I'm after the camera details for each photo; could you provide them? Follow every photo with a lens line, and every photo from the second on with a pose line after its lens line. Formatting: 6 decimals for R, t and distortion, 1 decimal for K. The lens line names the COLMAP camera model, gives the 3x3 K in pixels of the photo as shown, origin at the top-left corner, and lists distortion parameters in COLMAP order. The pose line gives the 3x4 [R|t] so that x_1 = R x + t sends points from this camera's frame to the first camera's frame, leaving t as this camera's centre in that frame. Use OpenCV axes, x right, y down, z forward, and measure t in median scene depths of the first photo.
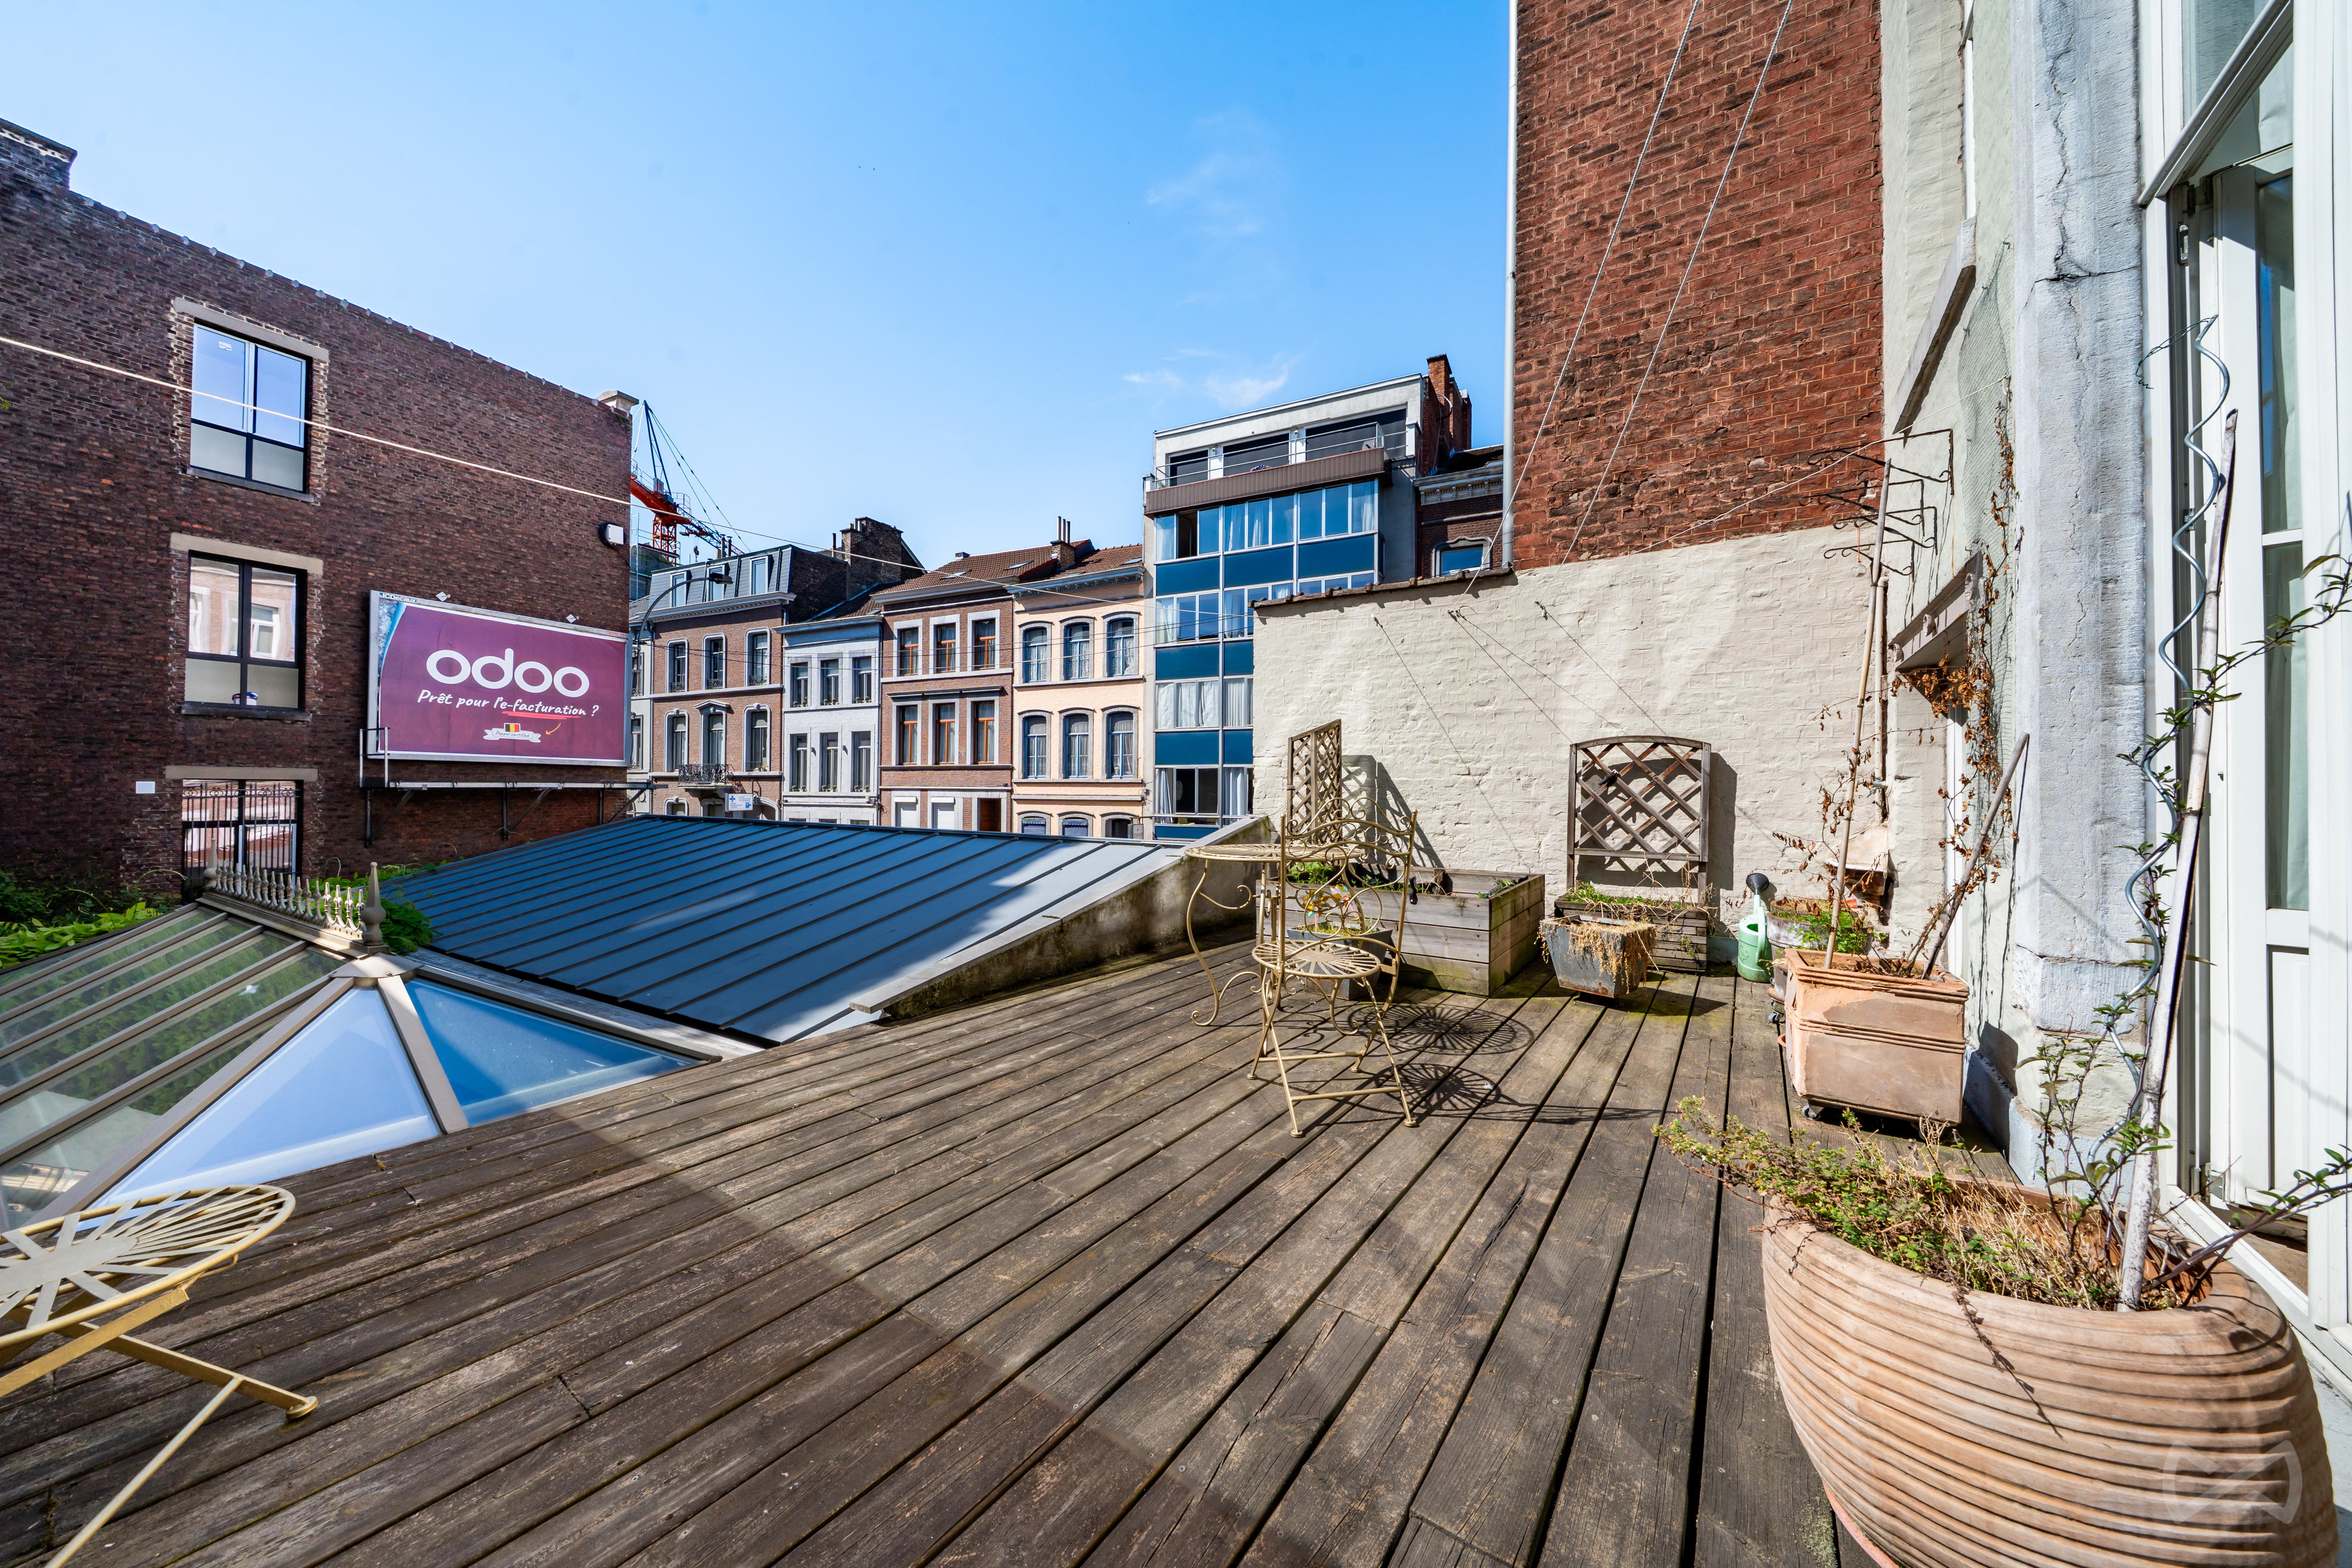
lens RADIAL K [[799.1, 0, 1186.8], [0, 799.1, 785.8], [0, 0, 1]] dist [0.001918, -0.002727]
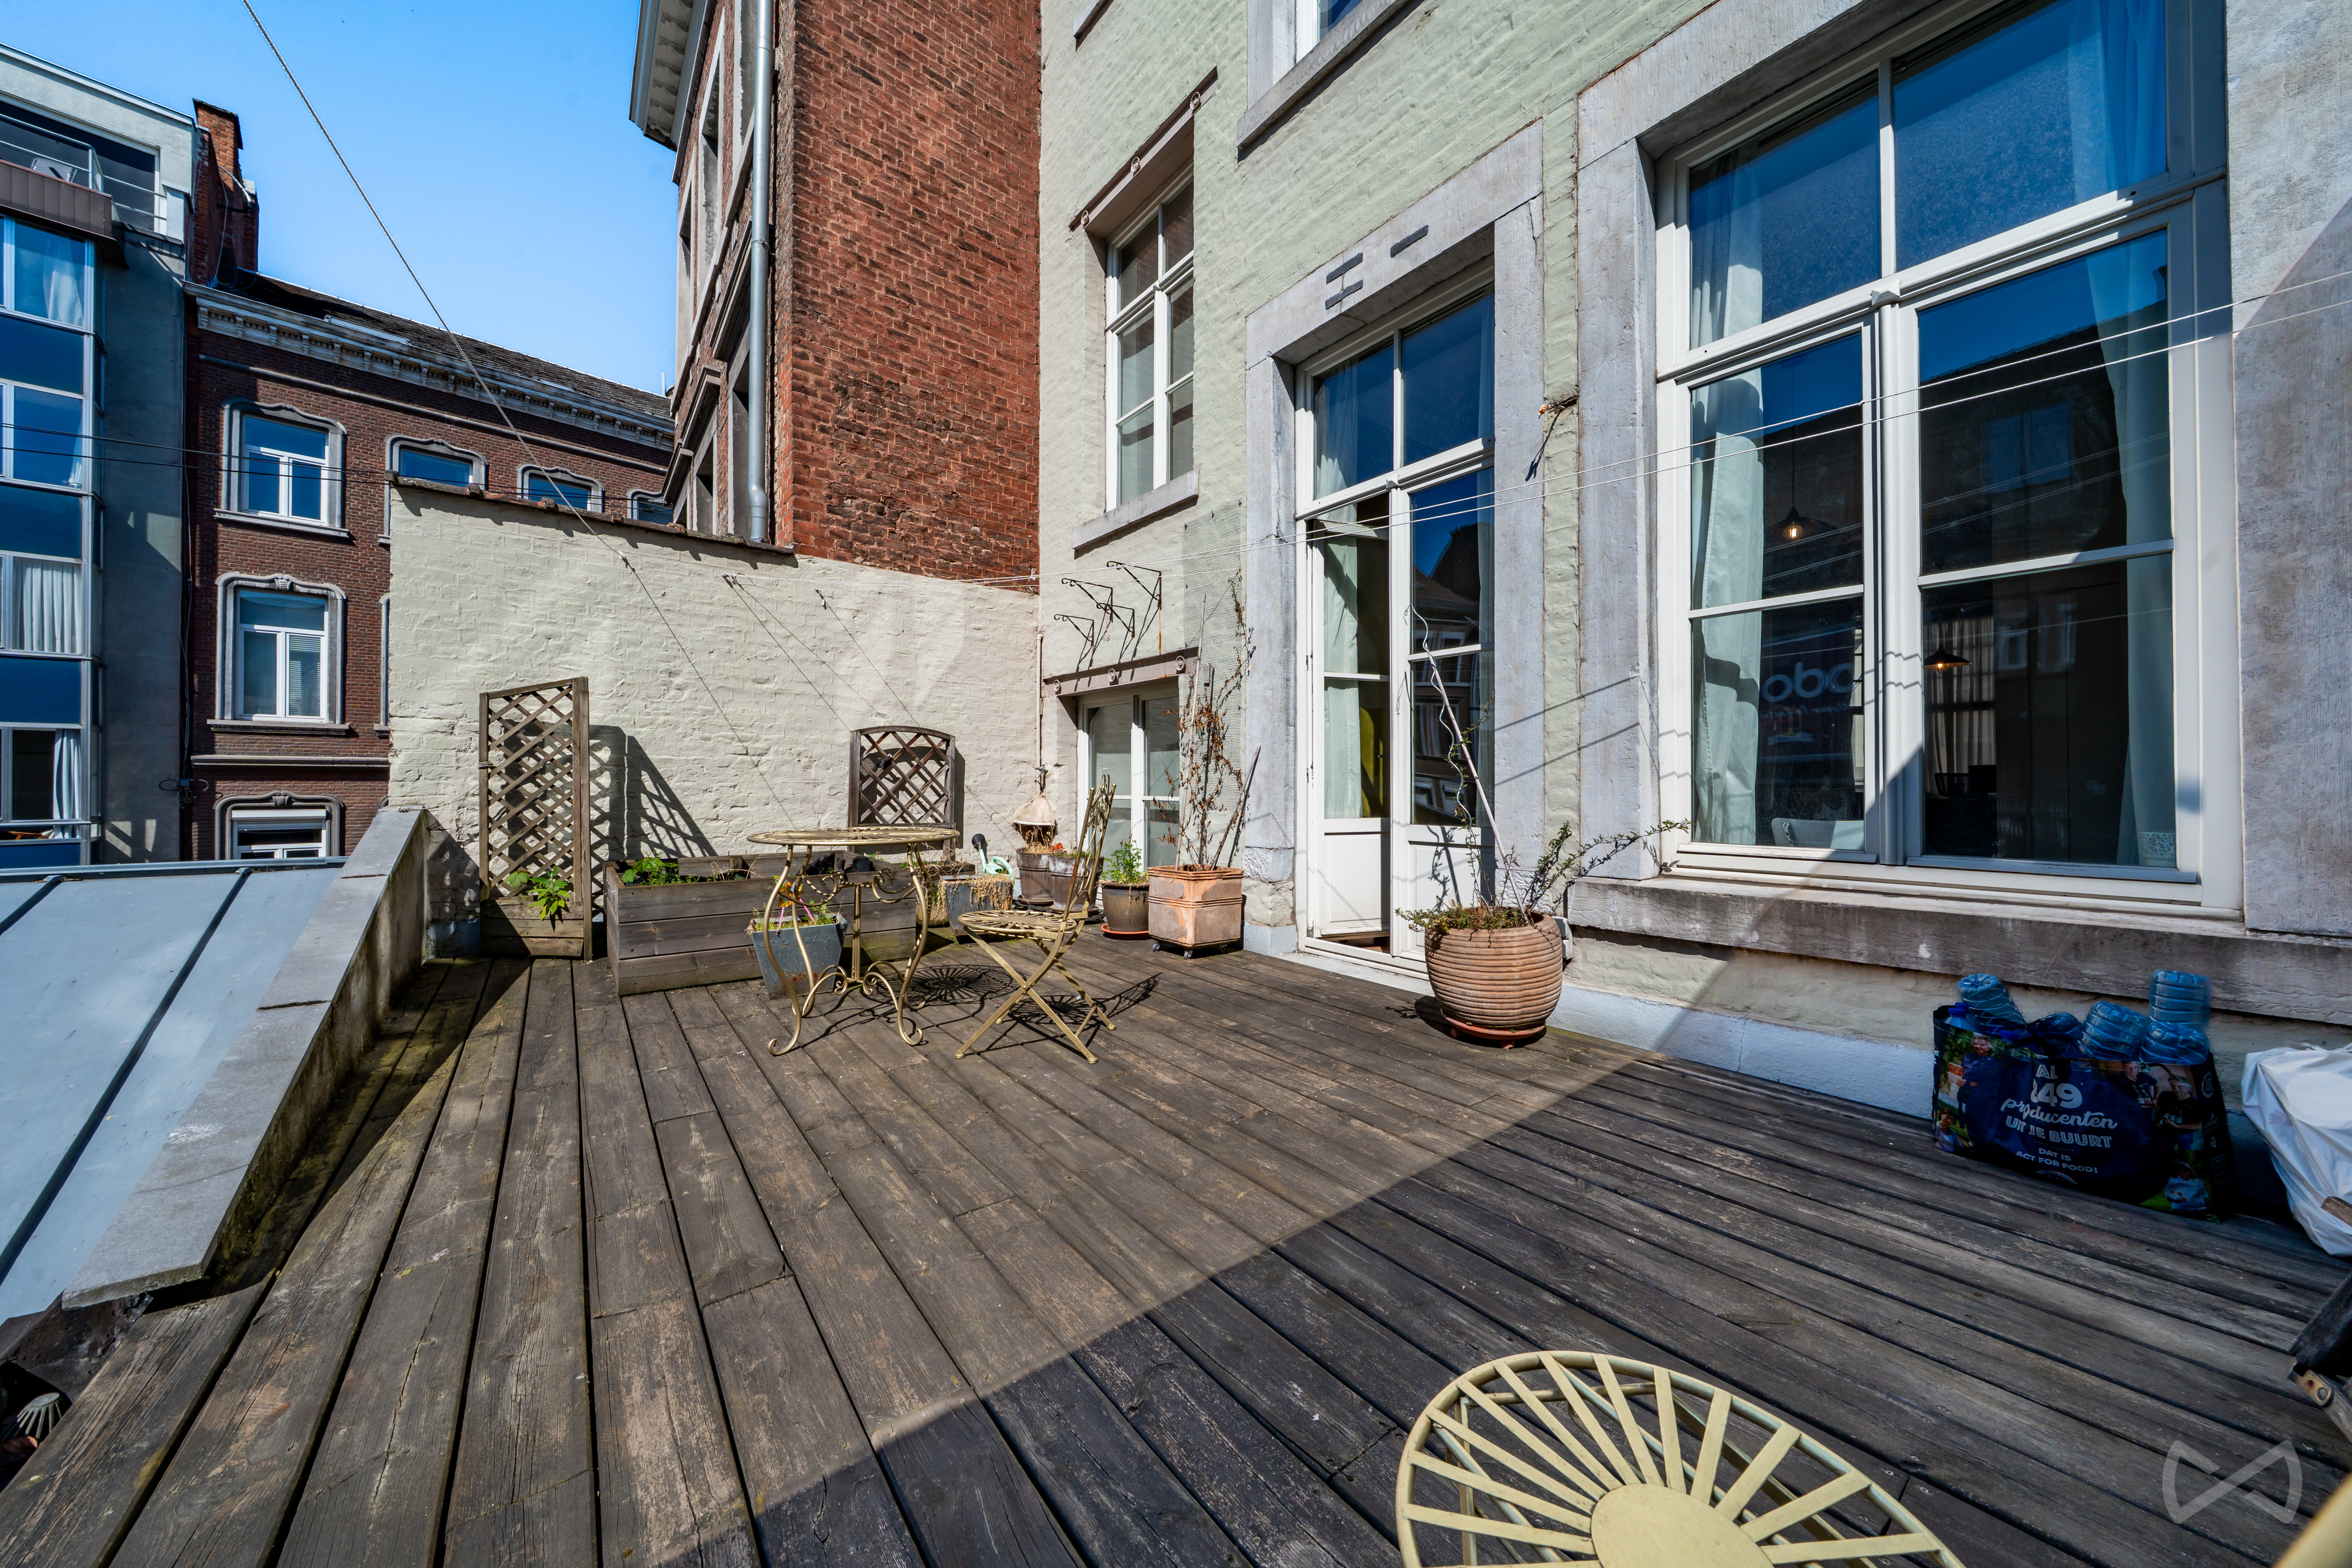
lens RADIAL K [[799.1, 0, 1186.8], [0, 799.1, 785.8], [0, 0, 1]] dist [0.001918, -0.002727]
pose [[0.277590, -0.008315, 0.960664, -0.452119], [-0.009015, 0.999896, 0.011259, 0.008567], [-0.960657, -0.011786, 0.277486, 0.261562]]
